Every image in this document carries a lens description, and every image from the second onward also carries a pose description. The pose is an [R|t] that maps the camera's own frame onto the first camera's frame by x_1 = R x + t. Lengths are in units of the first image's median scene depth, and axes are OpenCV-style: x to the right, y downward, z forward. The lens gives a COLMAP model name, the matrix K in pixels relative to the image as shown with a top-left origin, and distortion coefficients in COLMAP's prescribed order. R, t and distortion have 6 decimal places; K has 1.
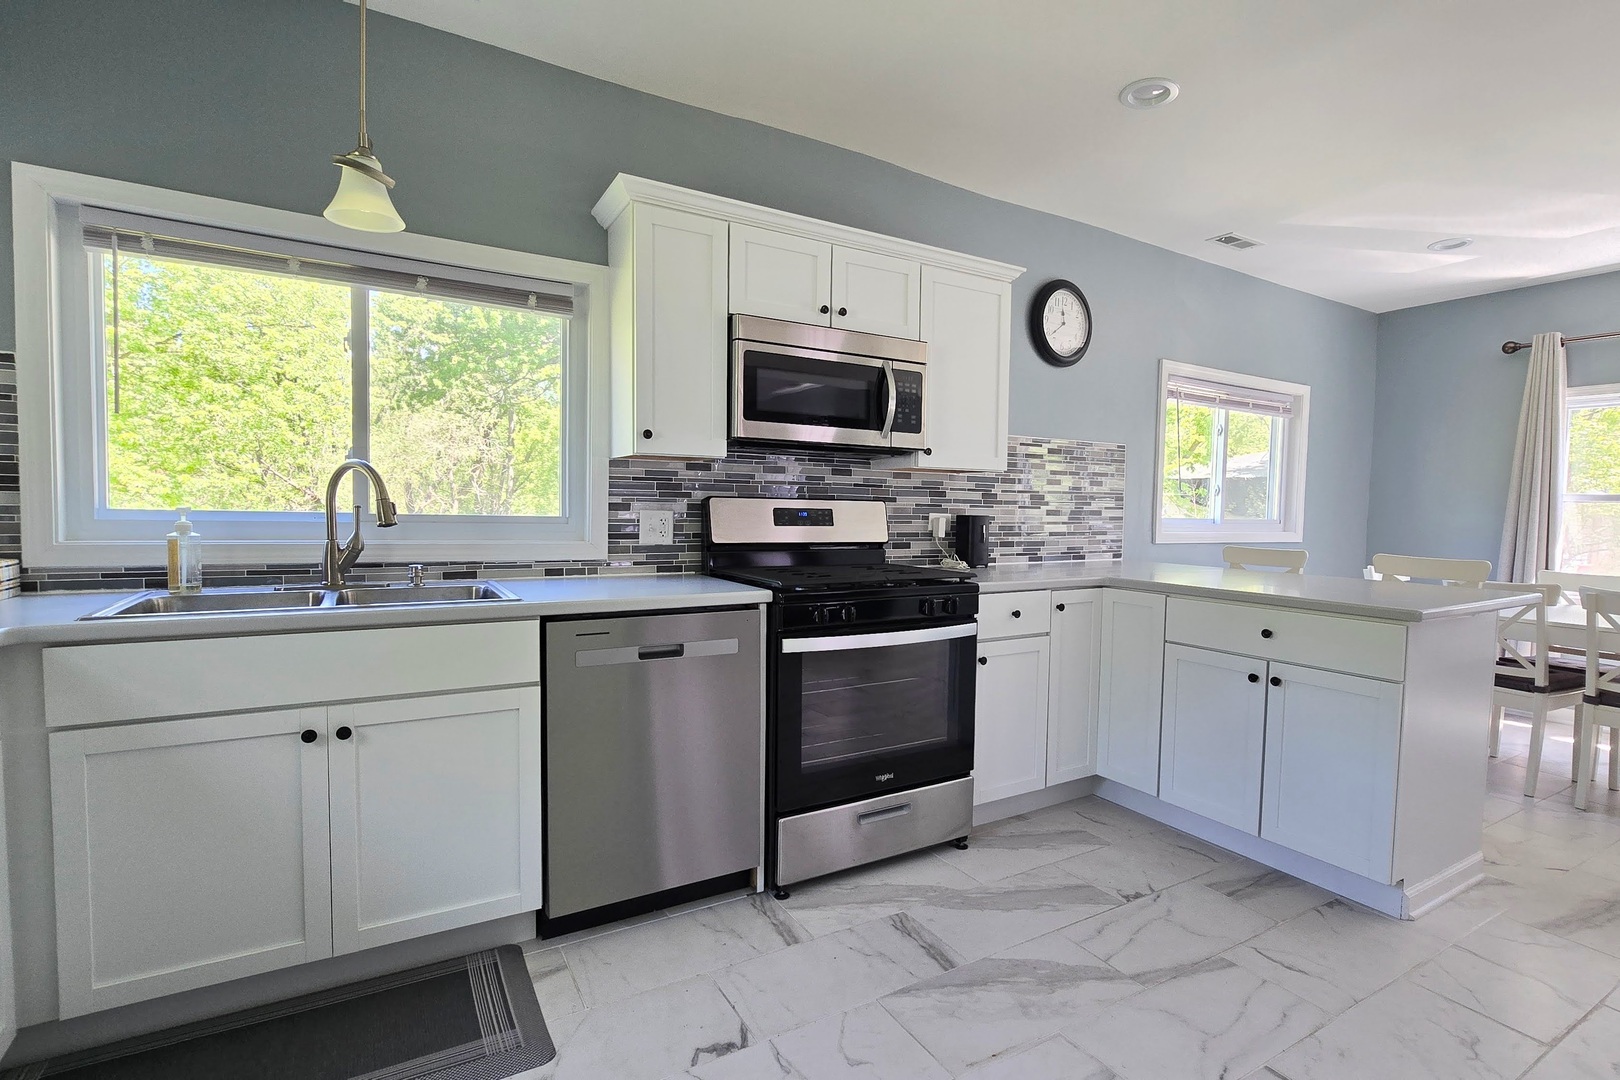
lens RADIAL K [[754.3, 0, 808.9], [0, 754.3, 546.8], [0, 0, 1]] dist [-0.001100, -0.000144]
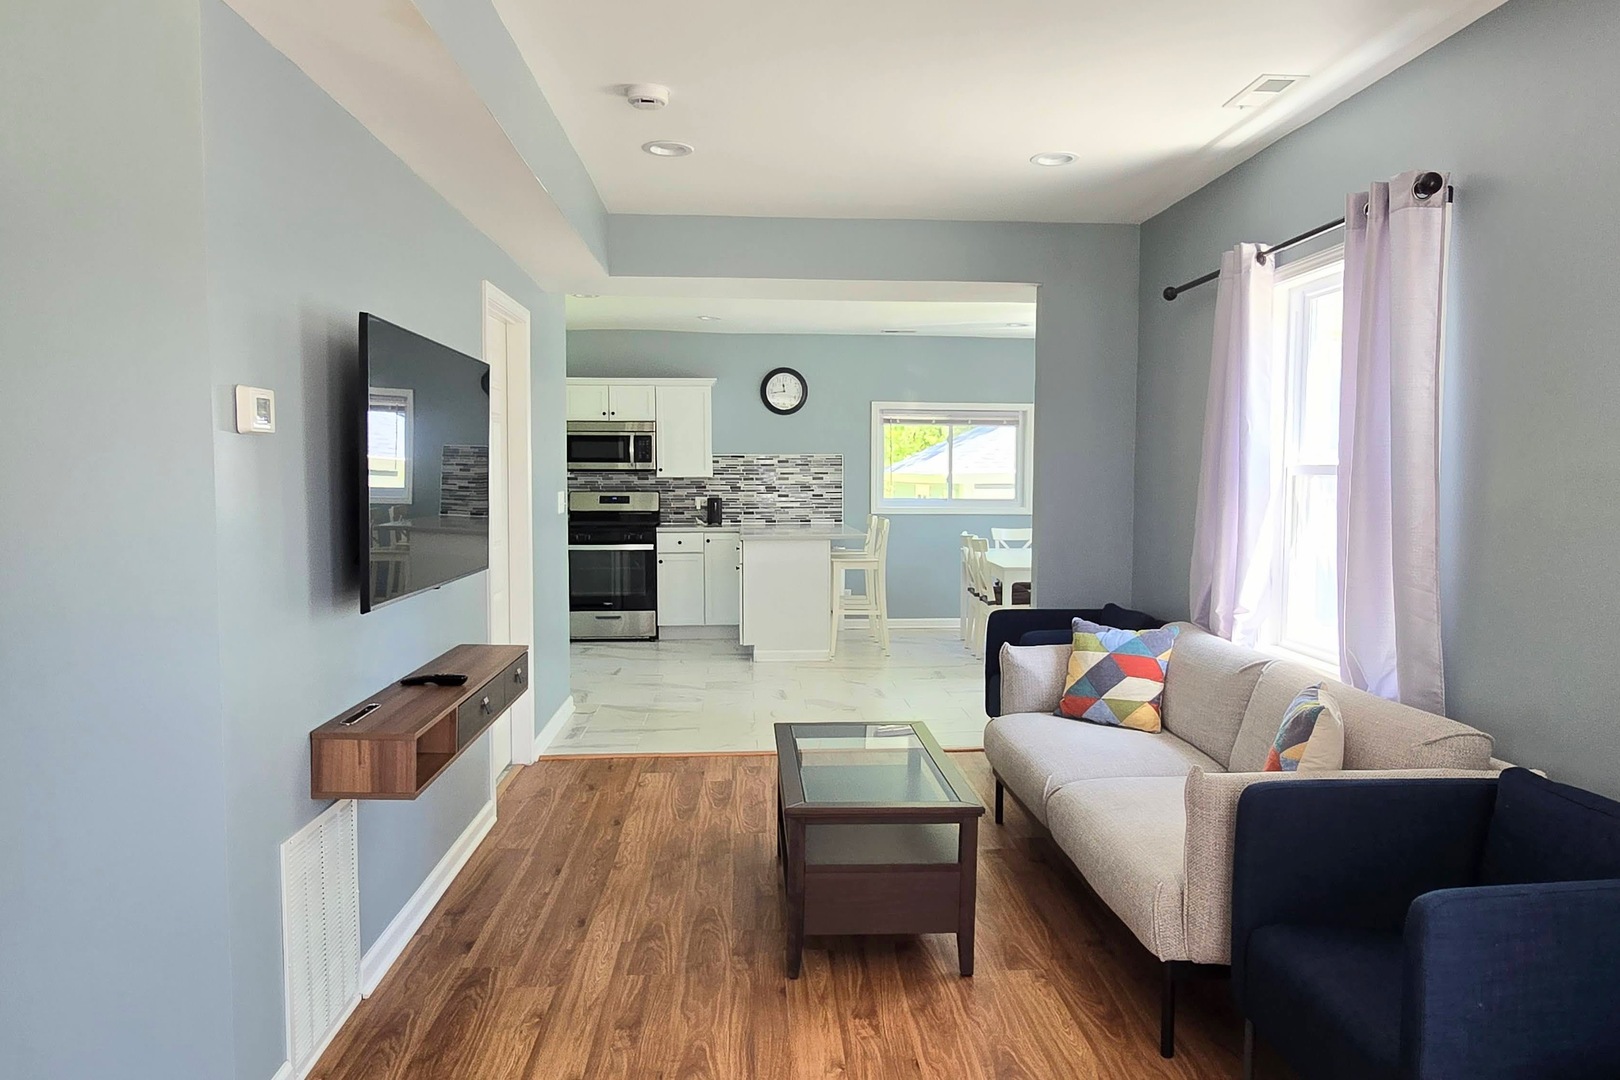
lens RADIAL K [[1114.7, 0, 820.8], [0, 1114.7, 545.7], [0, 0, 1]] dist [0.005226, 0.002983]
pose [[0.897904, 0.015096, -0.439932, 2.120103], [-0.010220, 0.999857, 0.013451, 0.049589], [0.440072, -0.007582, 0.897930, -1.811799]]
